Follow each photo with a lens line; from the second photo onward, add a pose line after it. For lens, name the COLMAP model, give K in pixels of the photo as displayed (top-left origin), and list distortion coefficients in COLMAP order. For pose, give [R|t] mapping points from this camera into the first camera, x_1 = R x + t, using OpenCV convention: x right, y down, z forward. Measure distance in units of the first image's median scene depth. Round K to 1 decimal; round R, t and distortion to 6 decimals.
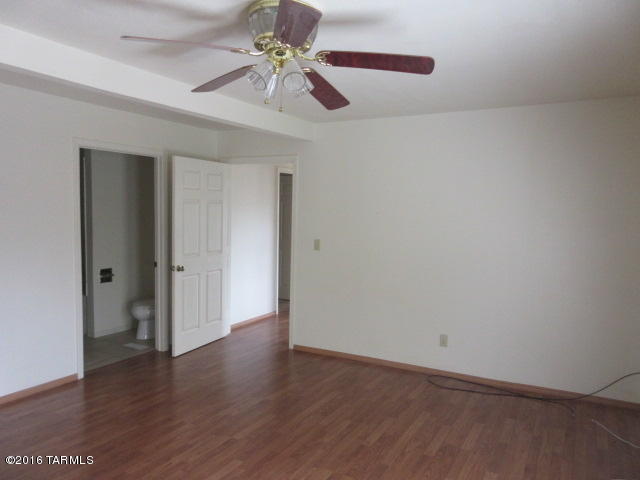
lens RADIAL K [[475.5, 0, 321.5], [0, 475.5, 240.9], [0, 0, 1]] dist [-0.006960, 0.003168]
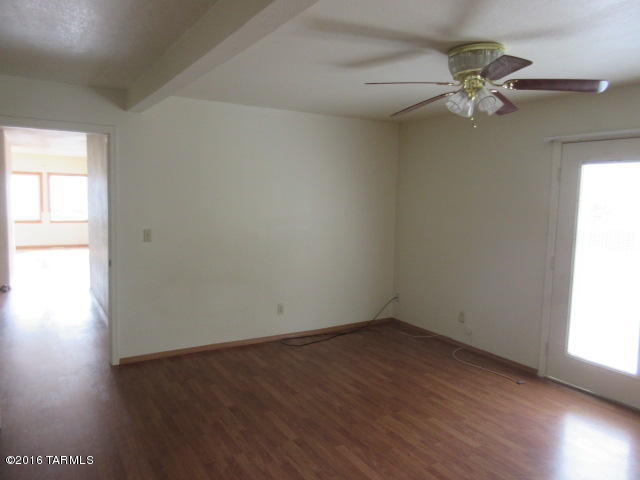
lens RADIAL K [[475.5, 0, 320.2], [0, 475.5, 238.8], [0, 0, 1]] dist [-0.006960, 0.003168]
pose [[0.488843, -0.081411, 0.868565, -0.788164], [0.039255, 0.996680, 0.071327, -0.045459], [-0.871488, -0.000772, 0.490416, 0.397078]]
